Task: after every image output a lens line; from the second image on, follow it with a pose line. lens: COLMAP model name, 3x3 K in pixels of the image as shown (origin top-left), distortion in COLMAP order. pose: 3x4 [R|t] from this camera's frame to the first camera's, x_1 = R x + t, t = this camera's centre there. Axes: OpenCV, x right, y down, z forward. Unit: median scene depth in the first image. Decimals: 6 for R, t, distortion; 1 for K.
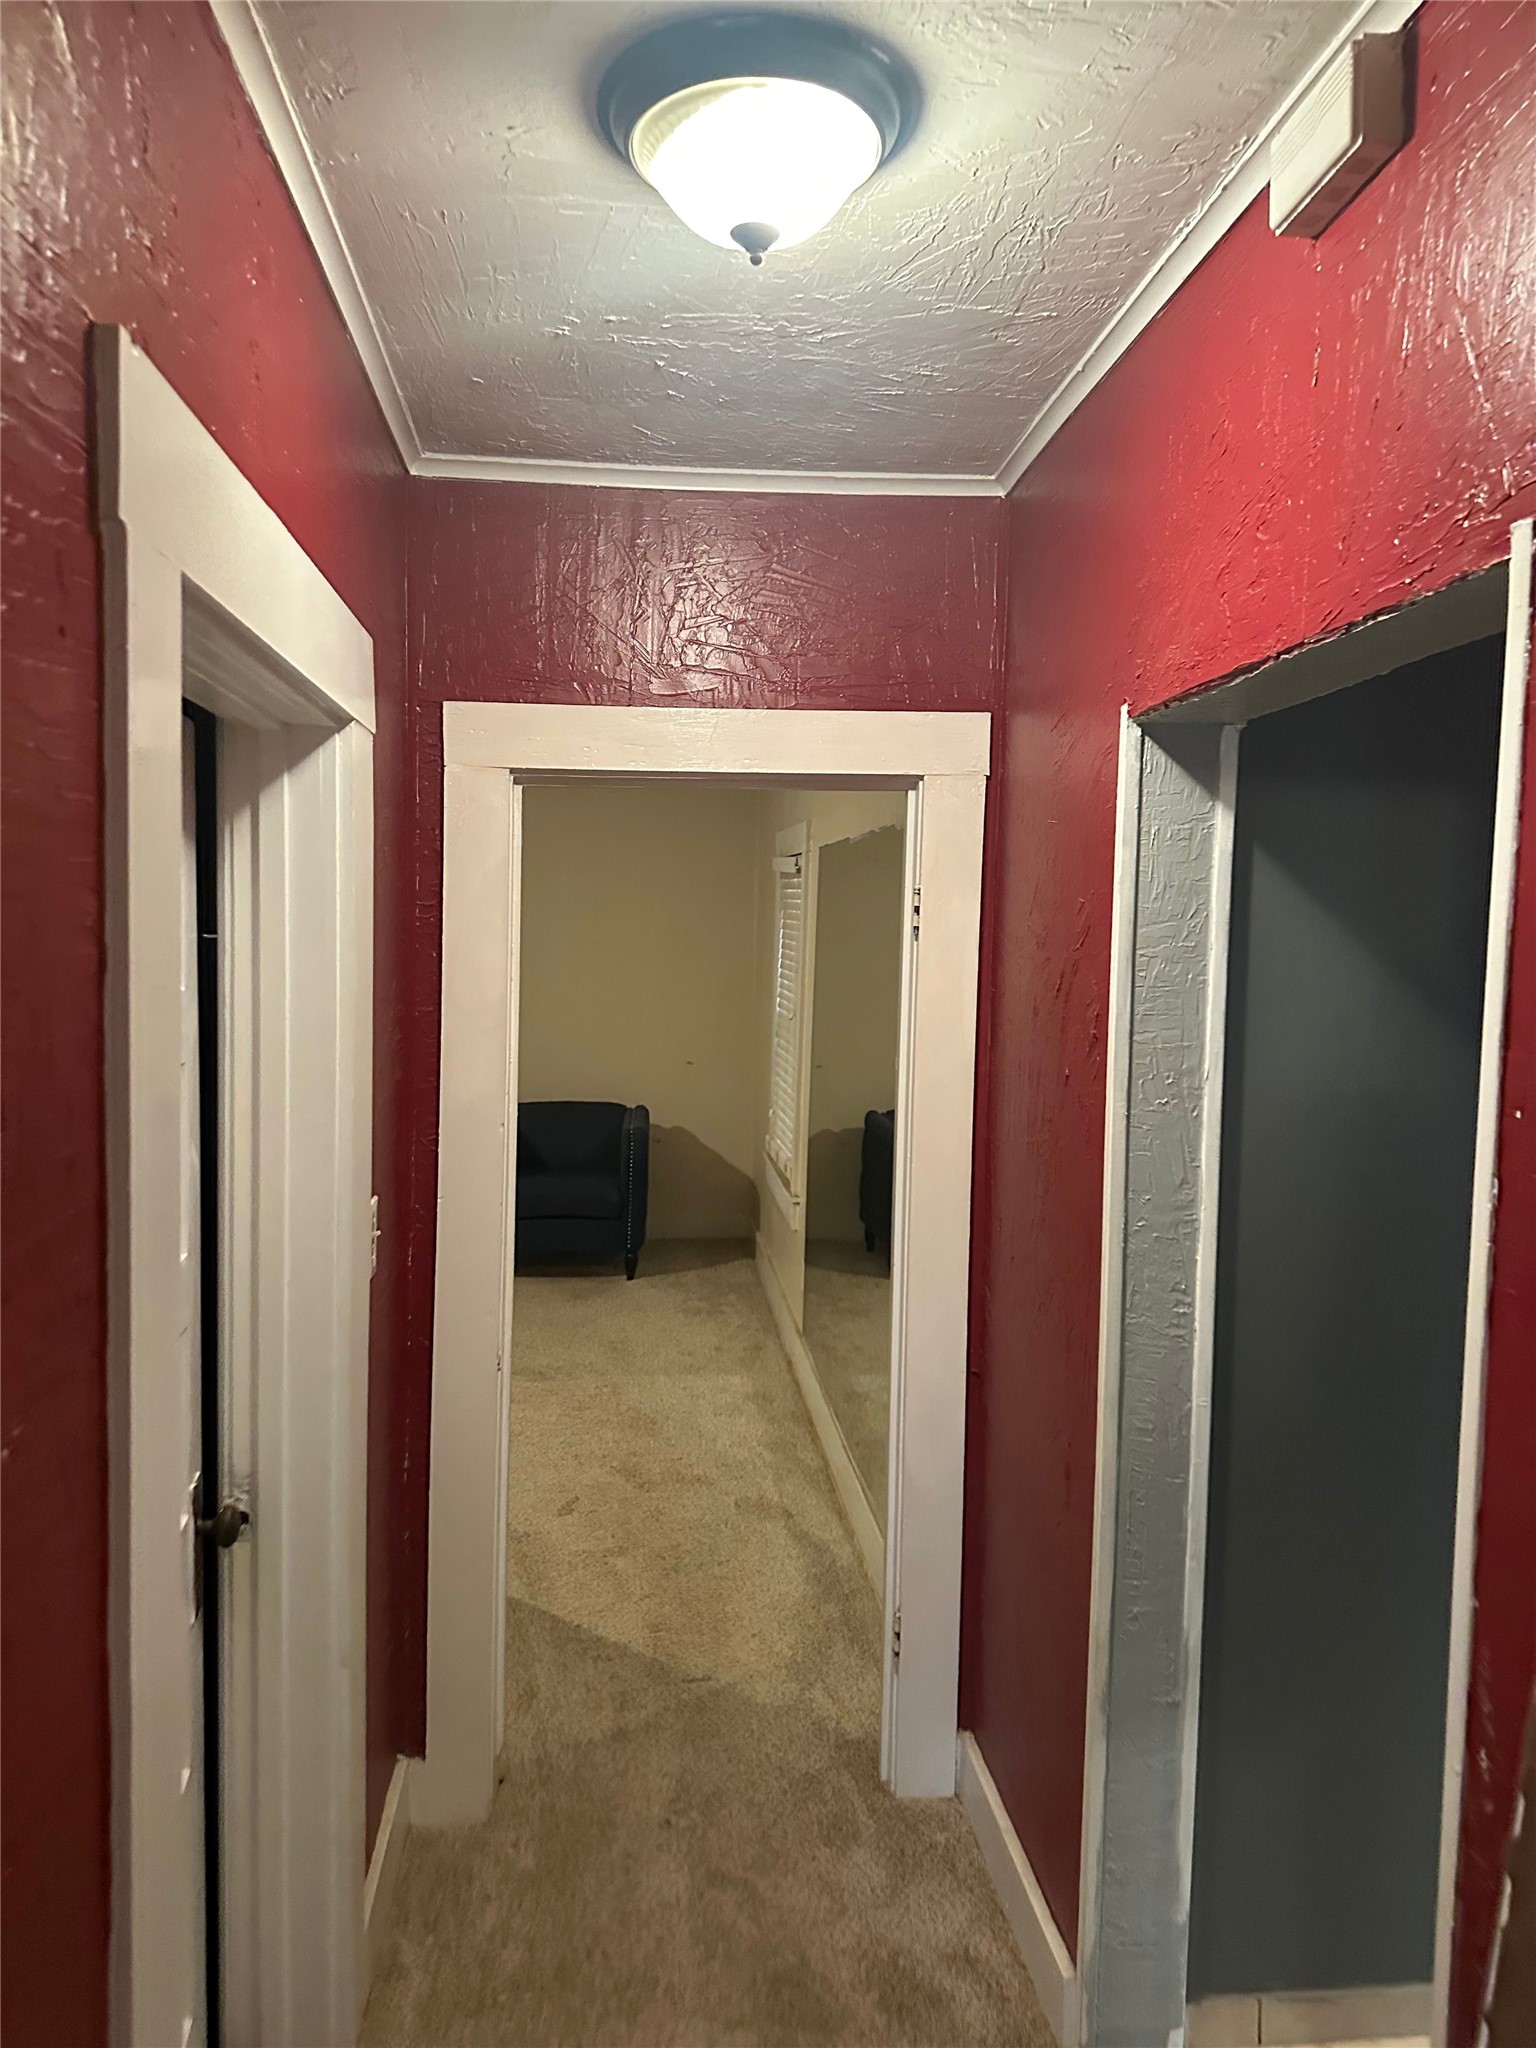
lens RADIAL K [[1435.4, 0, 755.5], [0, 1435.4, 1029.9], [0, 0, 1]] dist [0.033774, -0.036558]
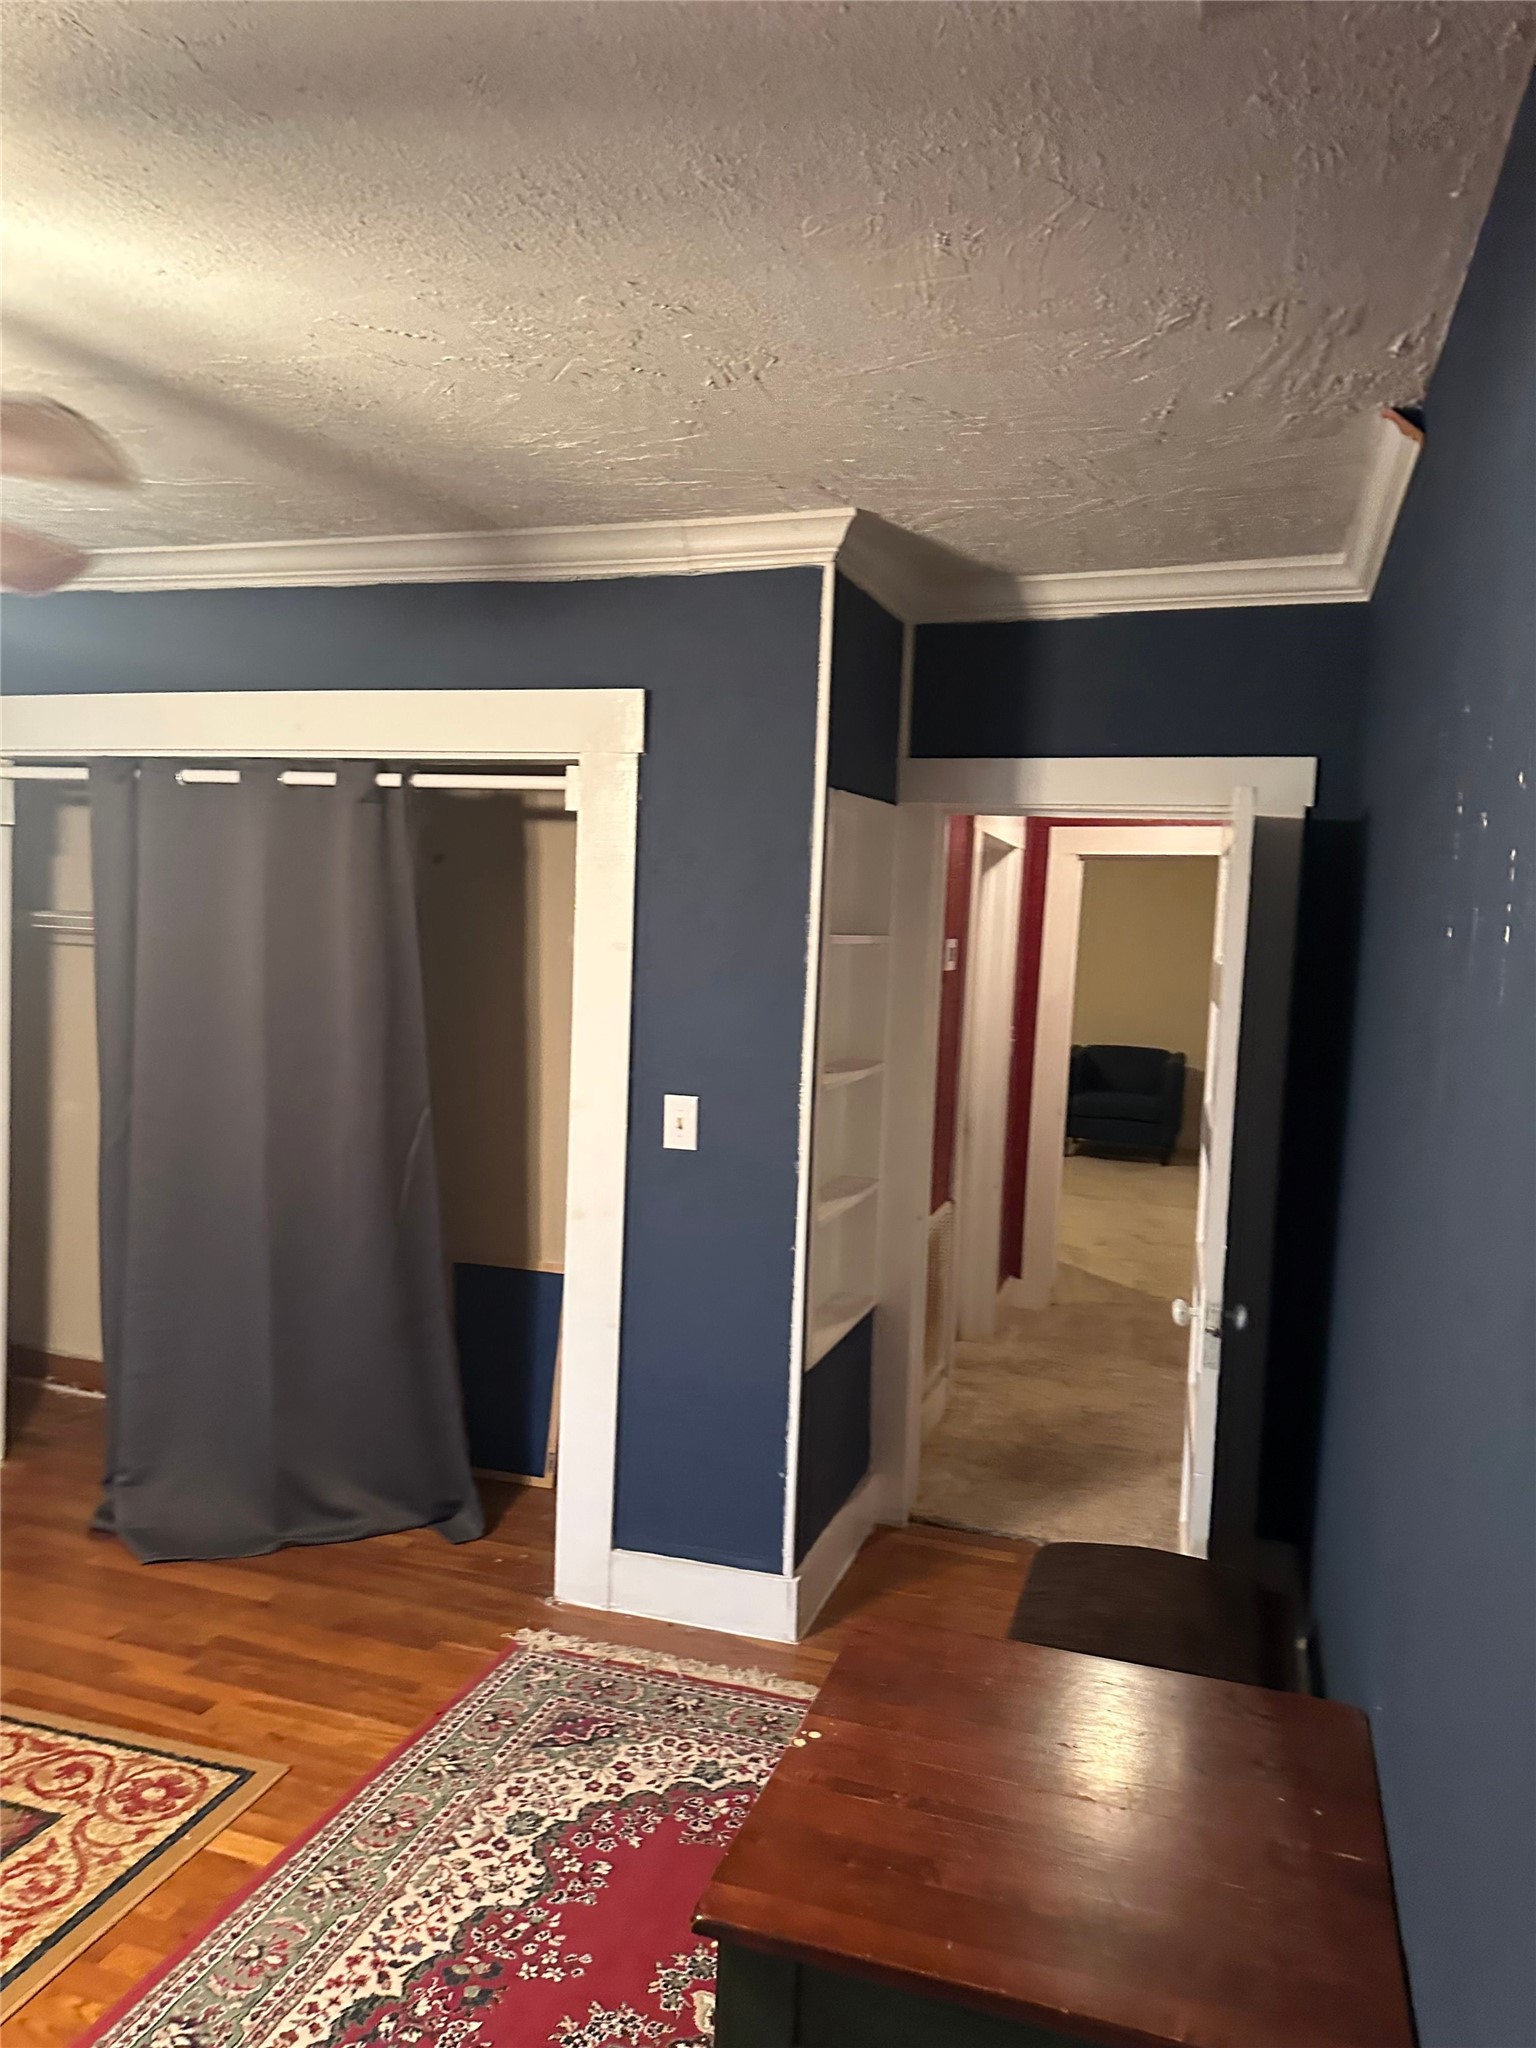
lens RADIAL K [[1435.4, 0, 773.5], [0, 1435.4, 1001.8], [0, 0, 1]] dist [0.033774, -0.036558]
pose [[0.915738, 0.042877, -0.399482, 0.159503], [-0.054224, 0.998382, -0.017143, 0.061578], [0.398100, 0.037360, 0.916581, -0.662891]]
